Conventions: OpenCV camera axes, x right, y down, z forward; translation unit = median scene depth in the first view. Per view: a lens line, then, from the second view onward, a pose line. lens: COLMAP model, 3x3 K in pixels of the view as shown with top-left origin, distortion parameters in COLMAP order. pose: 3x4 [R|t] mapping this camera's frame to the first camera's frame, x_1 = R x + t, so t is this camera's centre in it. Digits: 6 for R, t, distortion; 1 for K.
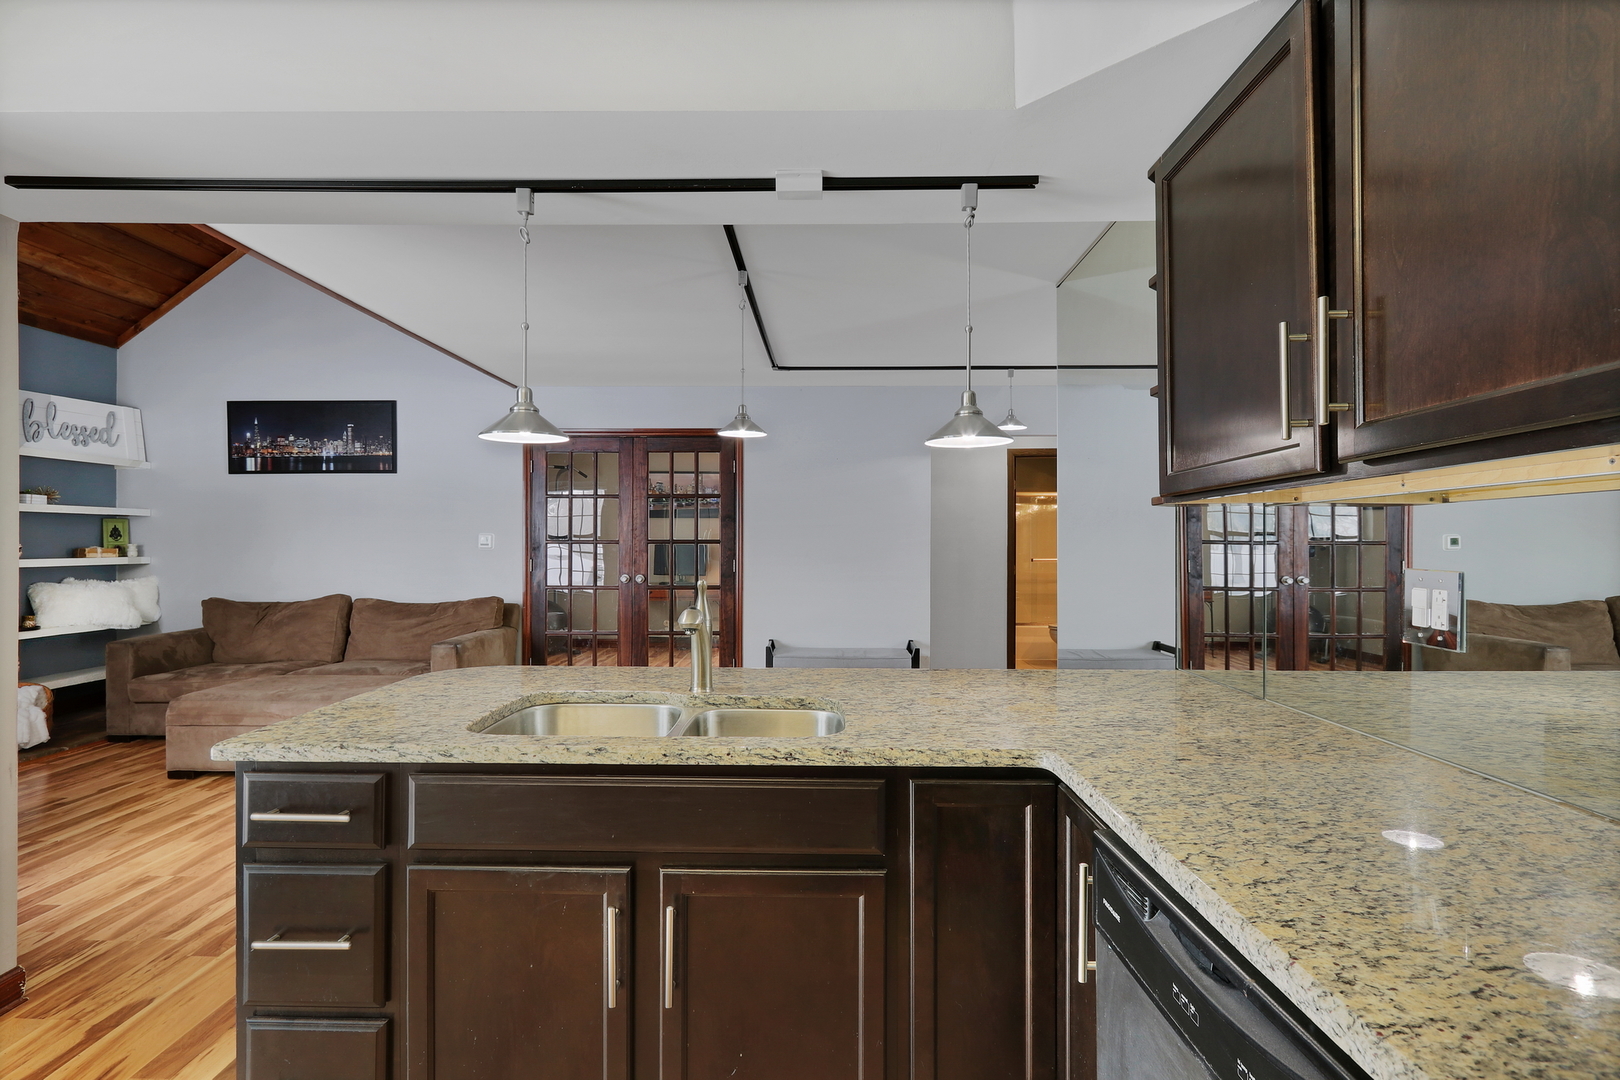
lens RADIAL K [[831.3, 0, 800.6], [0, 831.3, 552.3], [0, 0, 1]] dist [-0.004866, 0.000705]
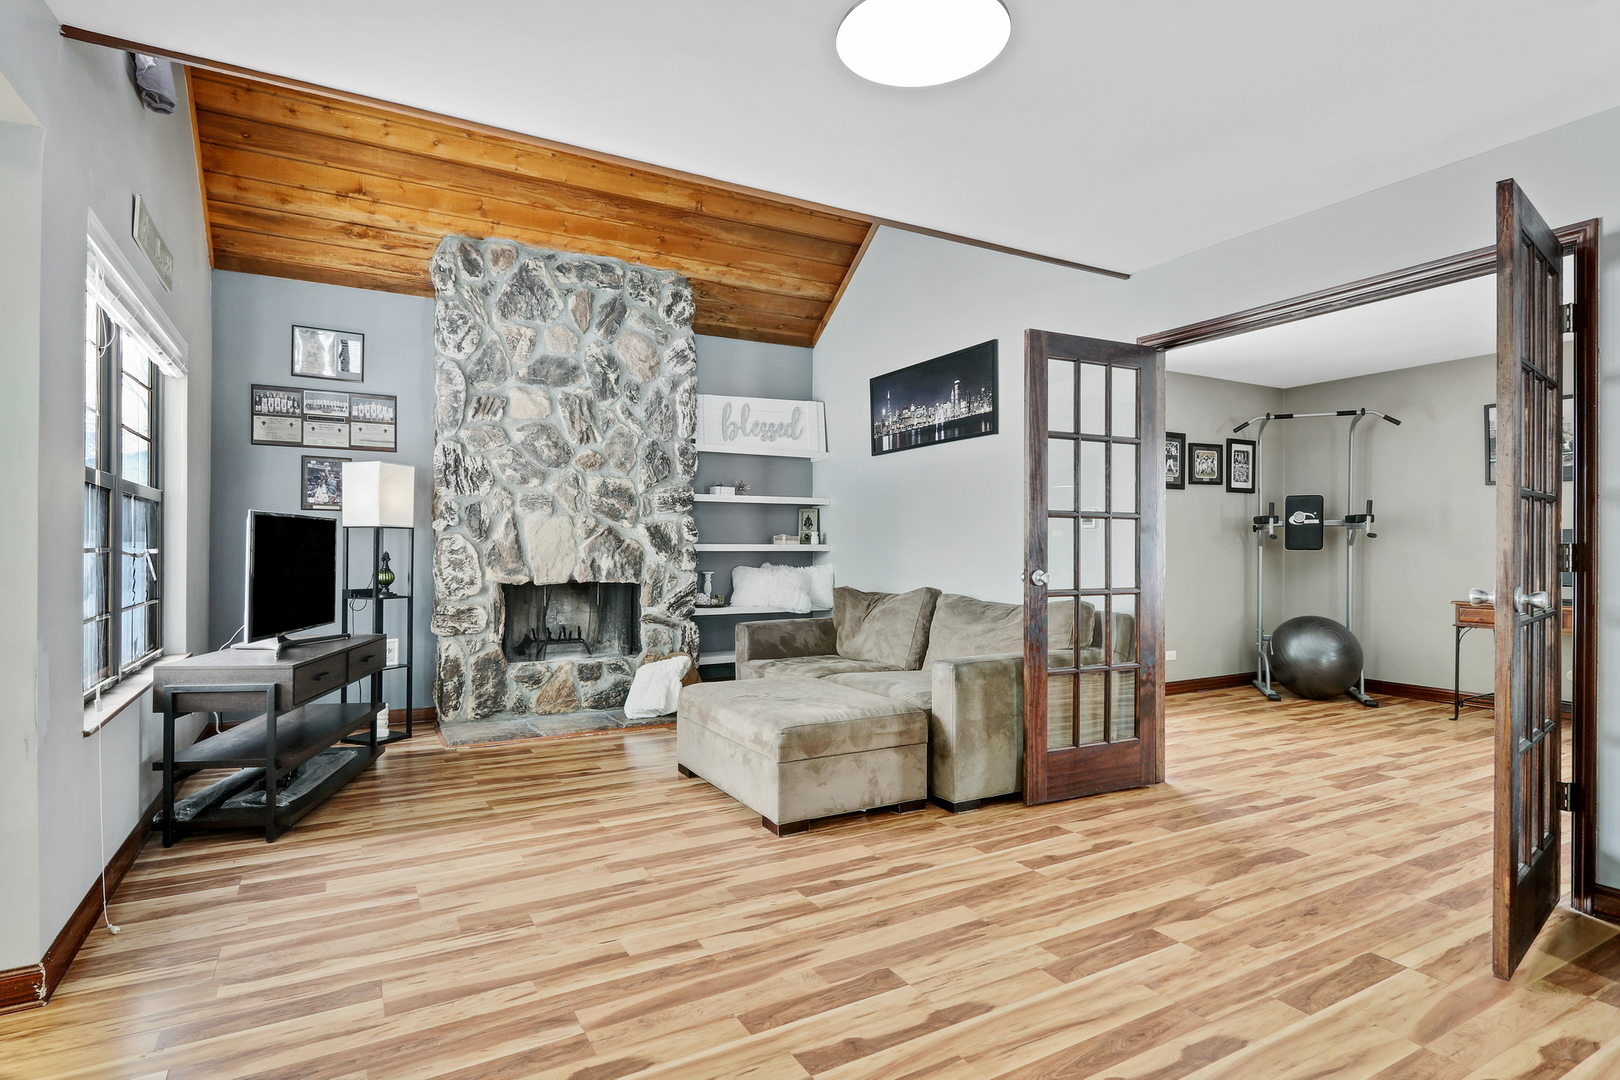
lens RADIAL K [[831.3, 0, 804.9], [0, 831.3, 551.6], [0, 0, 1]] dist [-0.004866, 0.000705]
pose [[0.506474, 0.000938, -0.862254, 0.087375], [-0.009746, 0.999942, -0.004637, 0.019408], [0.862200, 0.010752, 0.506454, 0.460324]]
